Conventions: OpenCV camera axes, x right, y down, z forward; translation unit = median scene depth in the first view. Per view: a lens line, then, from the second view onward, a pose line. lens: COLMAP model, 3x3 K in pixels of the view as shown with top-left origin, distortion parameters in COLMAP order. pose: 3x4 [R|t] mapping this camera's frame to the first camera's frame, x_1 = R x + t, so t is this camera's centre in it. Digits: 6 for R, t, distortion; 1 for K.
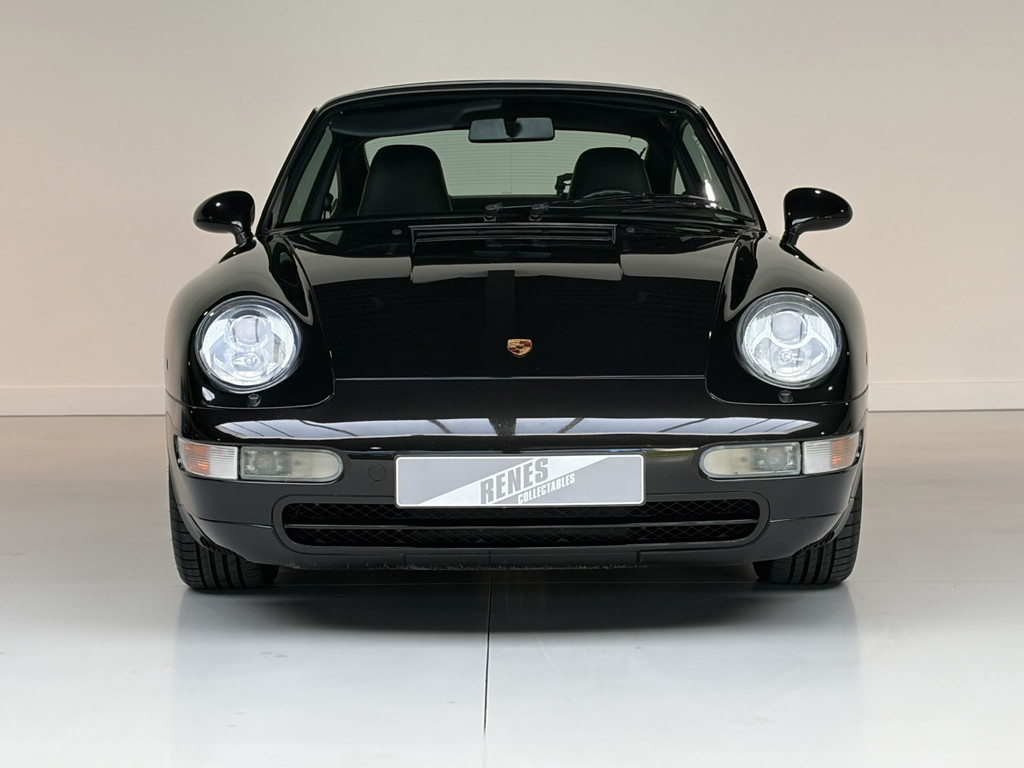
lens RADIAL K [[2445.2, 0, 514.2], [0, 2445.2, 391.4], [0, 0, 1]] dist [0.057836, 0.000000]
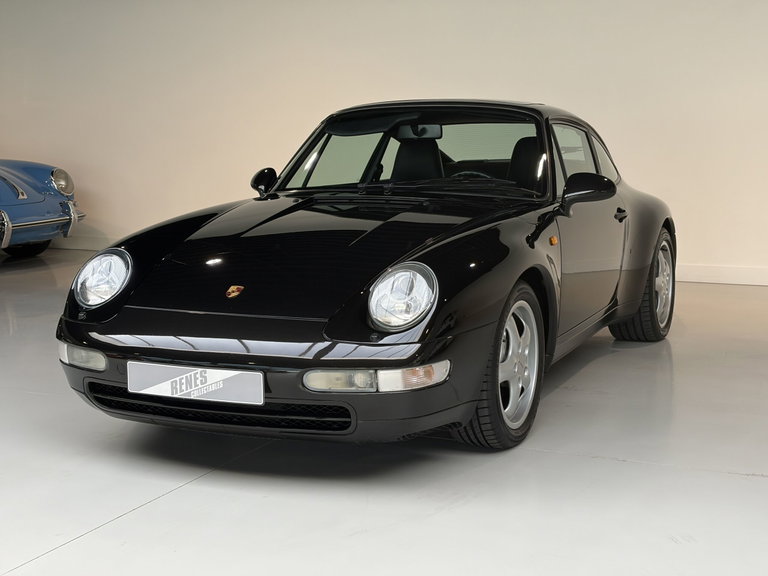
lens RADIAL K [[1185.6, 0, 383.6], [0, 1185.6, 291.9], [0, 0, 1]] dist [0.087469, 0.000000]
pose [[0.897385, 0.057871, -0.437436, 0.418671], [-0.027321, 0.996747, 0.075817, -0.077936], [0.440401, -0.056085, 0.896048, 0.362037]]
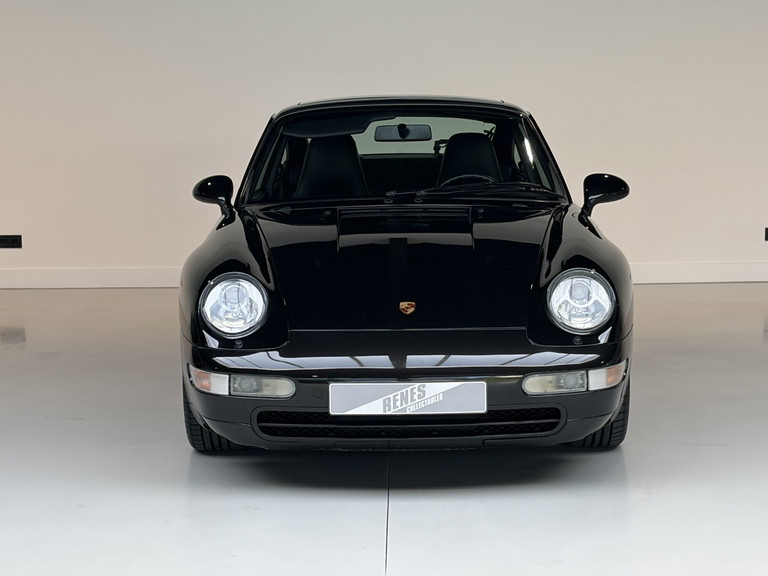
lens RADIAL K [[1833.9, 0, 380.7], [0, 1833.9, 284.9], [0, 0, 1]] dist [0.057836, 0.000000]
pose [[0.999871, -0.002436, -0.015855, 0.003586], [0.003274, 0.998587, 0.053033, -0.094640], [0.015703, -0.053078, 0.998467, -0.169339]]
